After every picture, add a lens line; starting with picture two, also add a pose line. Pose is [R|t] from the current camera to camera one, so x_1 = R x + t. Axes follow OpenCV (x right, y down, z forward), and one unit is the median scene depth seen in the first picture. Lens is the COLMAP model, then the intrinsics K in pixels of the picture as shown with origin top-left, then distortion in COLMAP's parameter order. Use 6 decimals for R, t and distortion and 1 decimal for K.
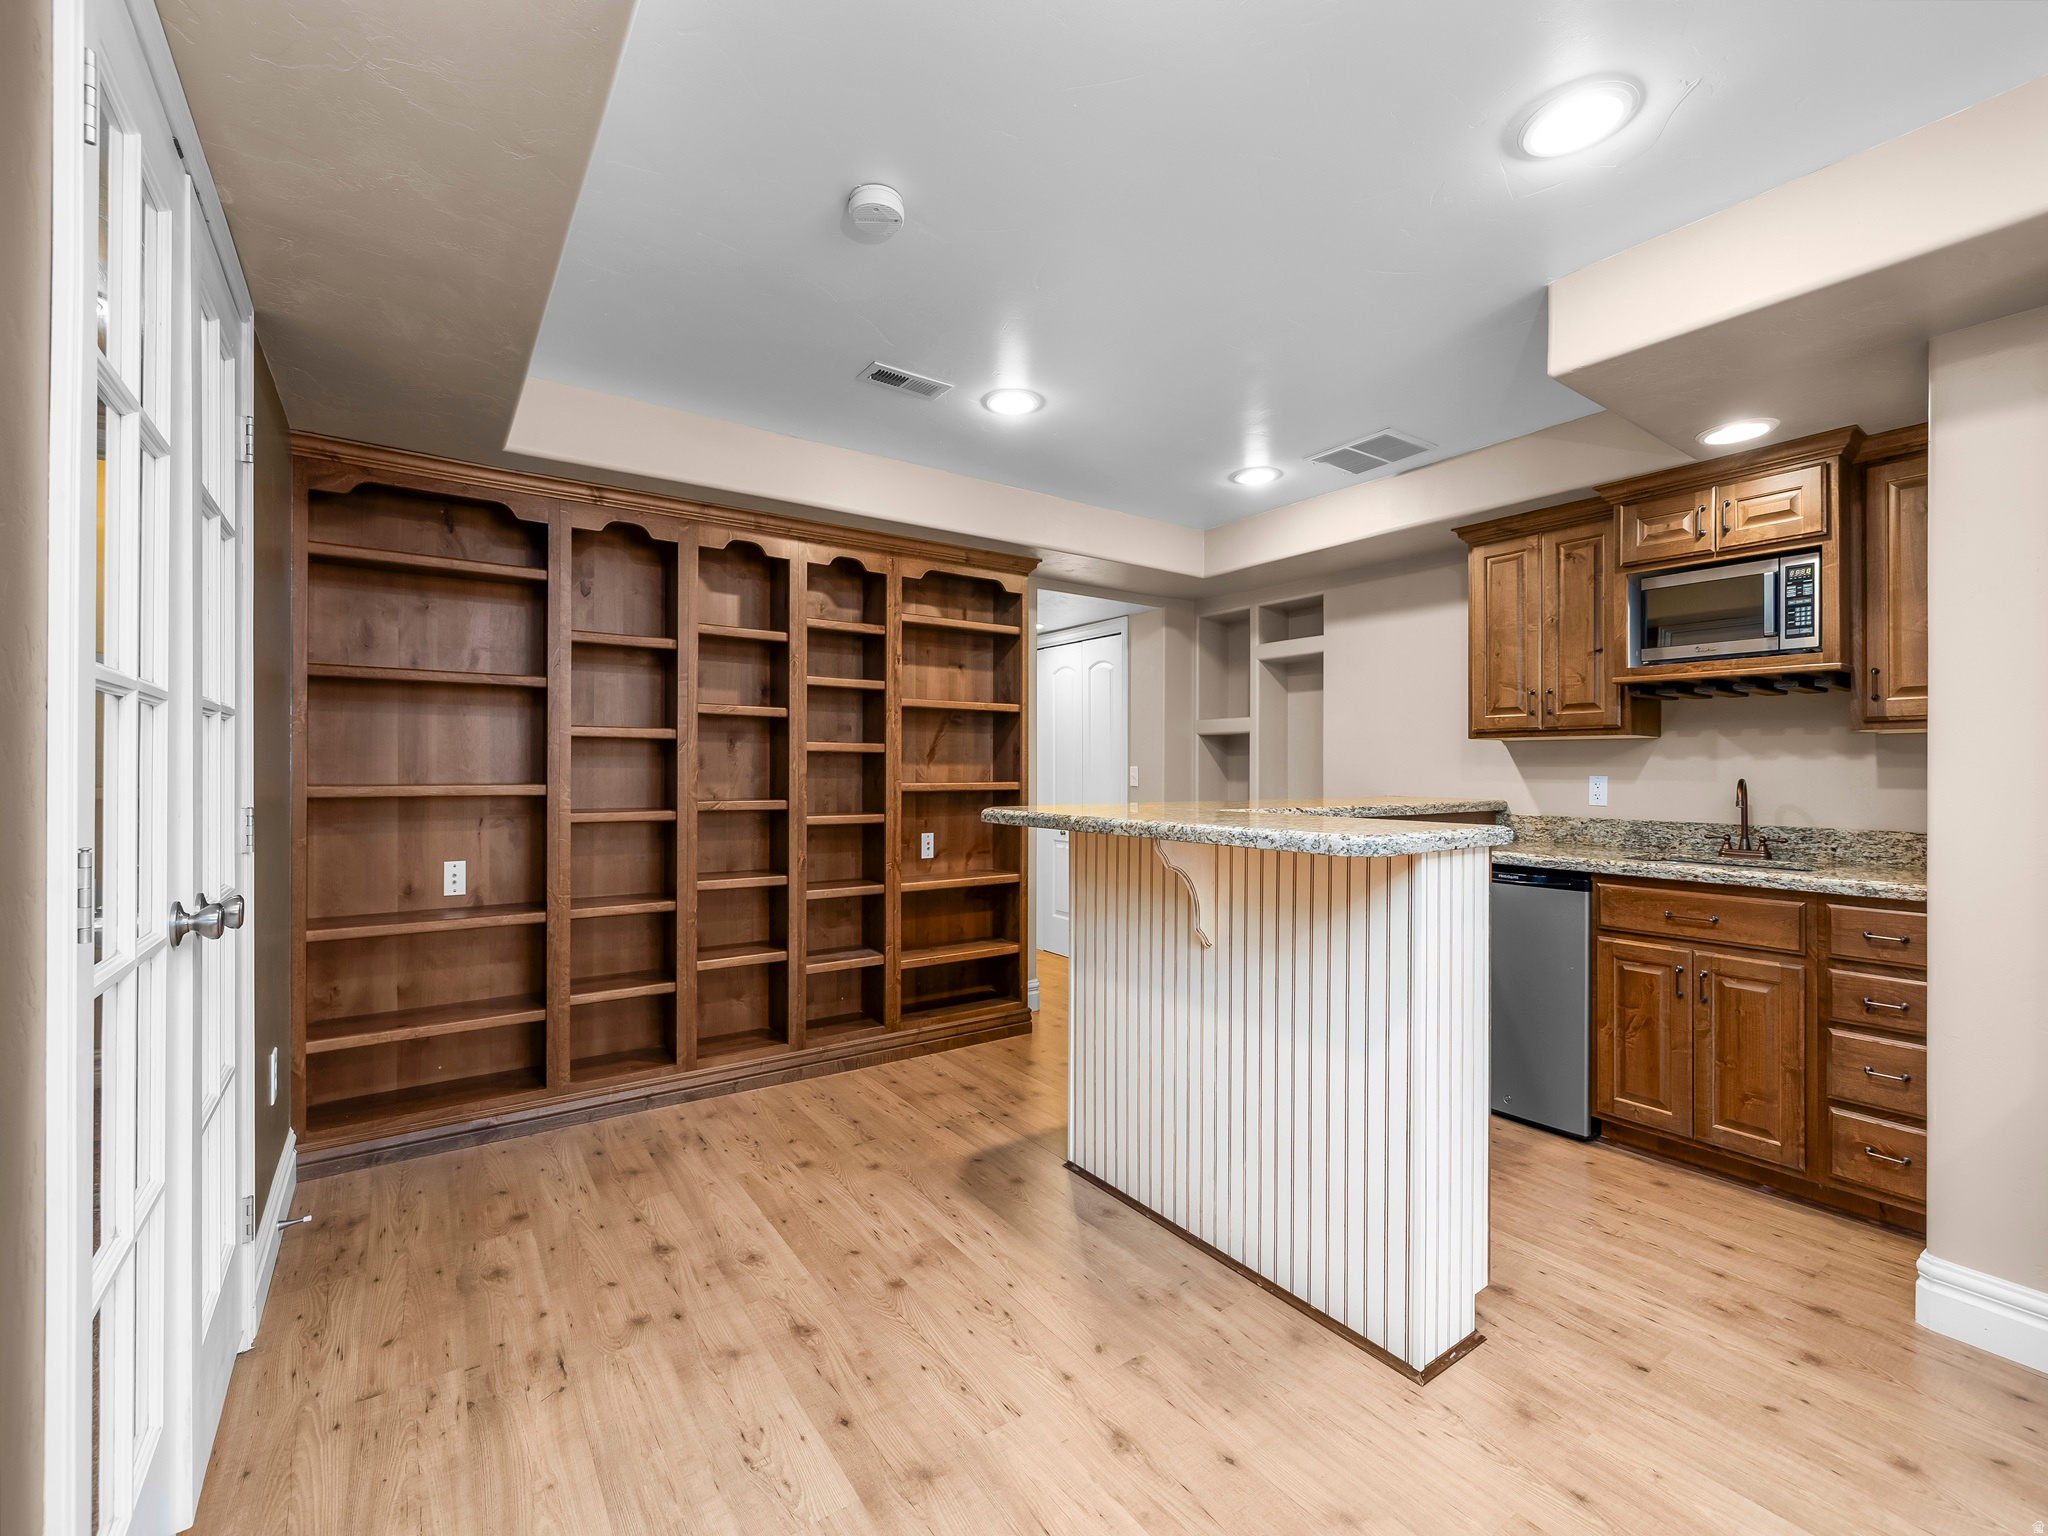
lens RADIAL K [[867.0, 0, 1008.7], [0, 867.0, 772.7], [0, 0, 1]] dist [-0.000597, -0.000072]
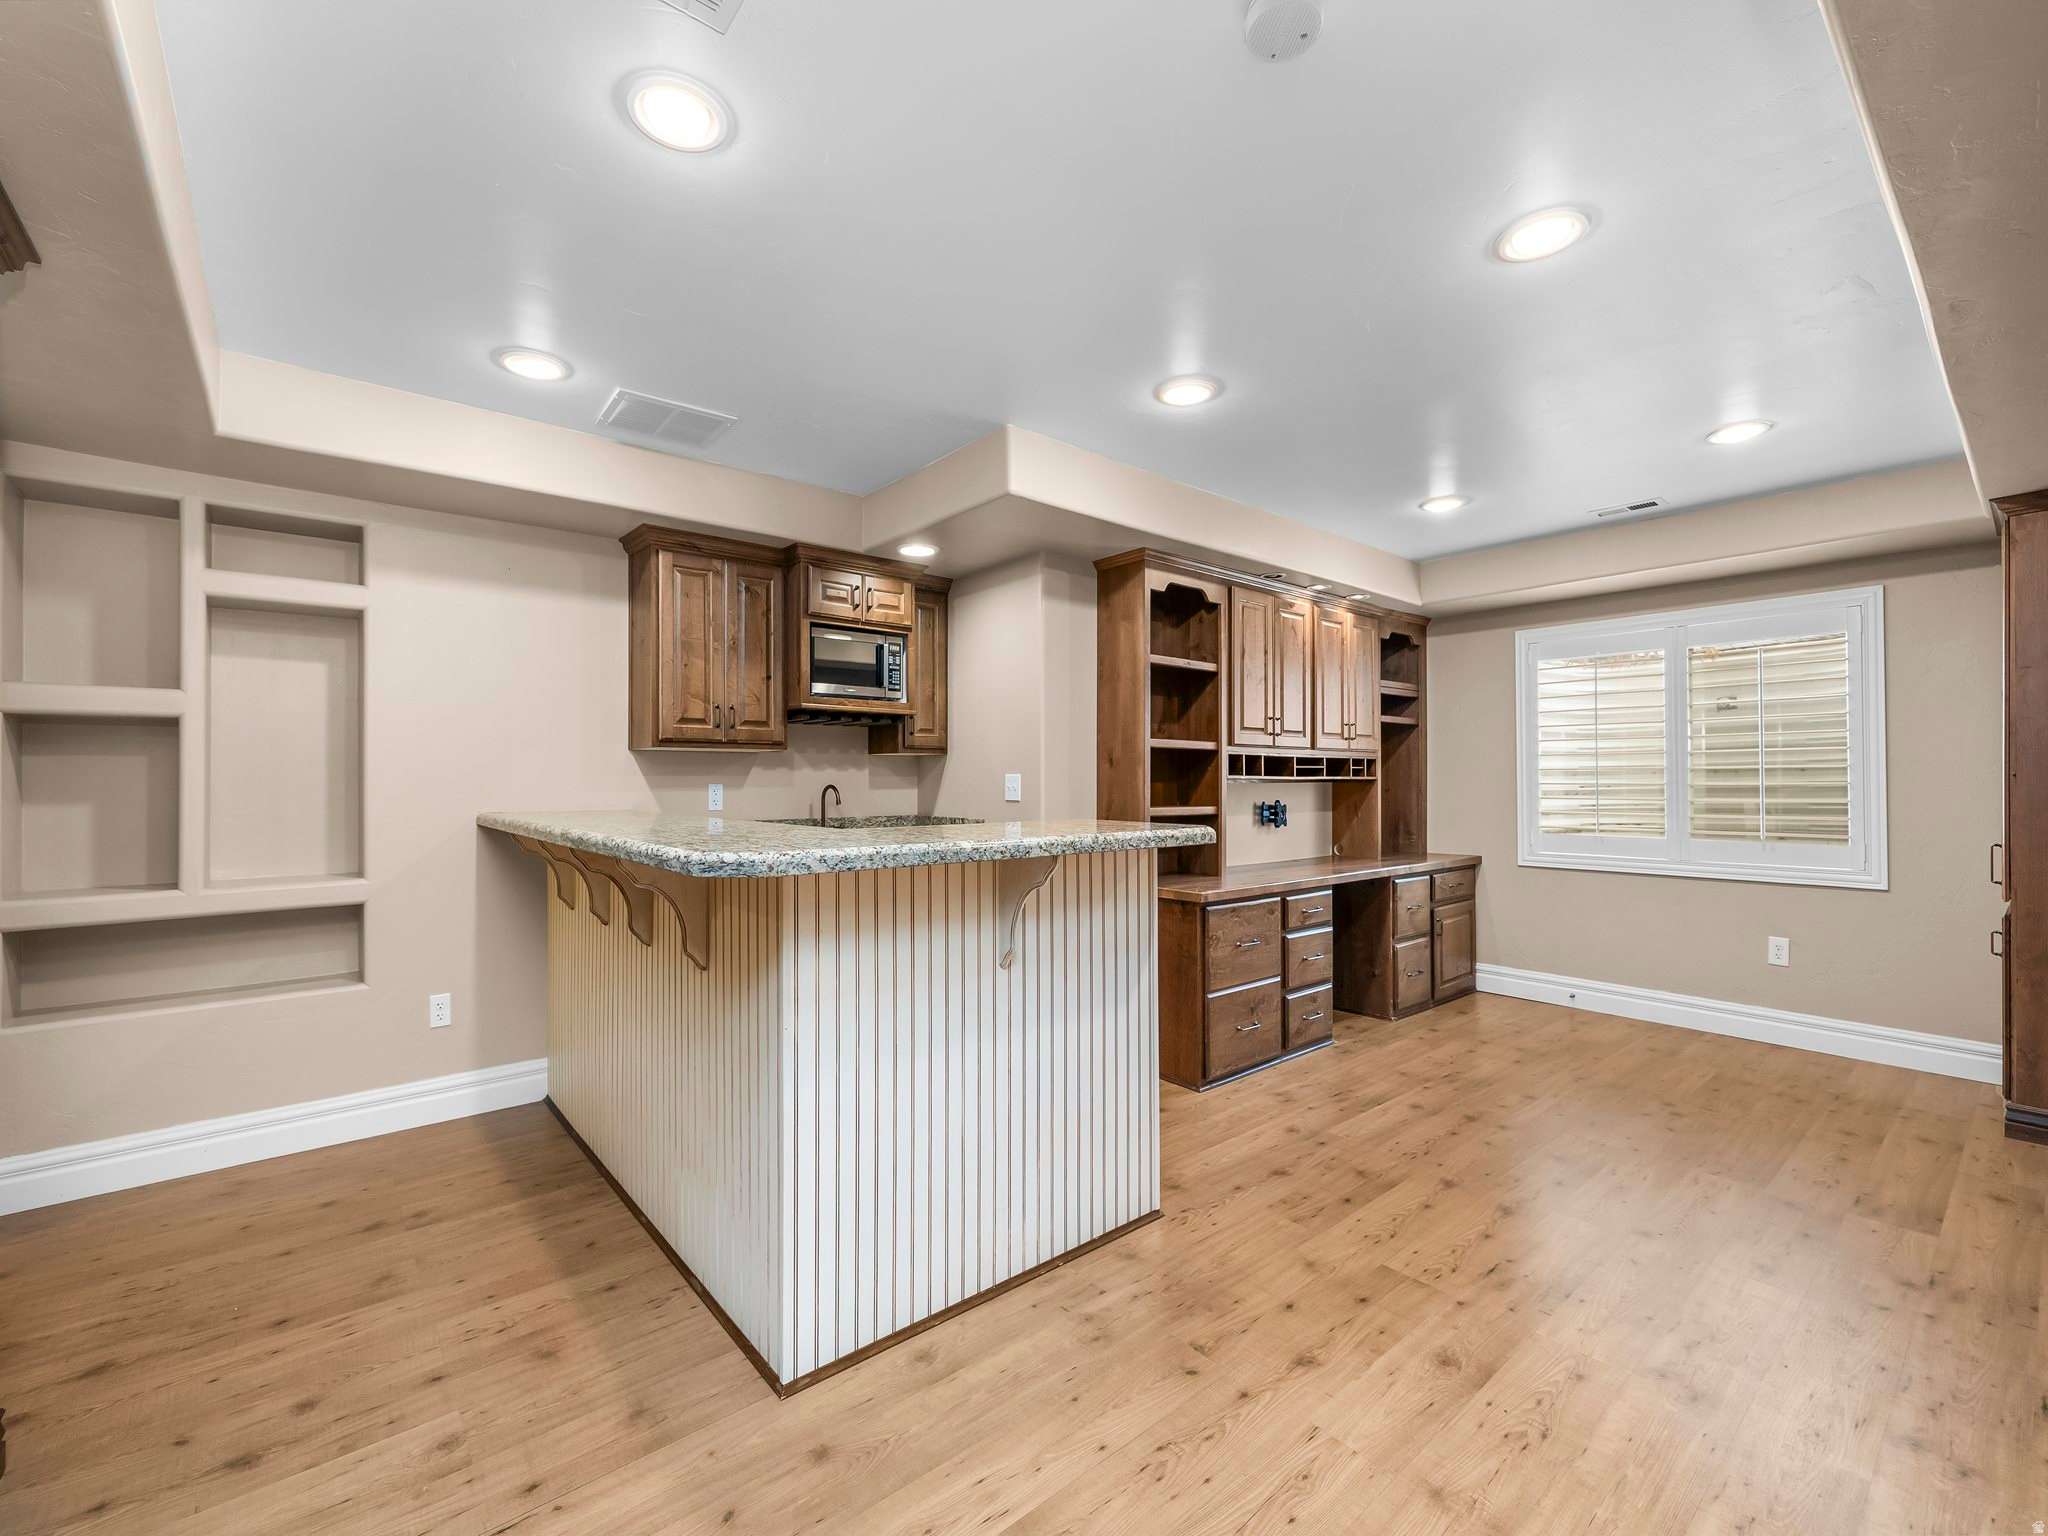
lens RADIAL K [[867.0, 0, 1008.7], [0, 867.0, 772.7], [0, 0, 1]] dist [-0.000597, -0.000072]
pose [[-0.082351, -0.001258, 0.996603, -0.578219], [0.003075, 0.999994, 0.001516, -0.013790], [-0.996599, 0.003189, -0.082347, 0.863143]]
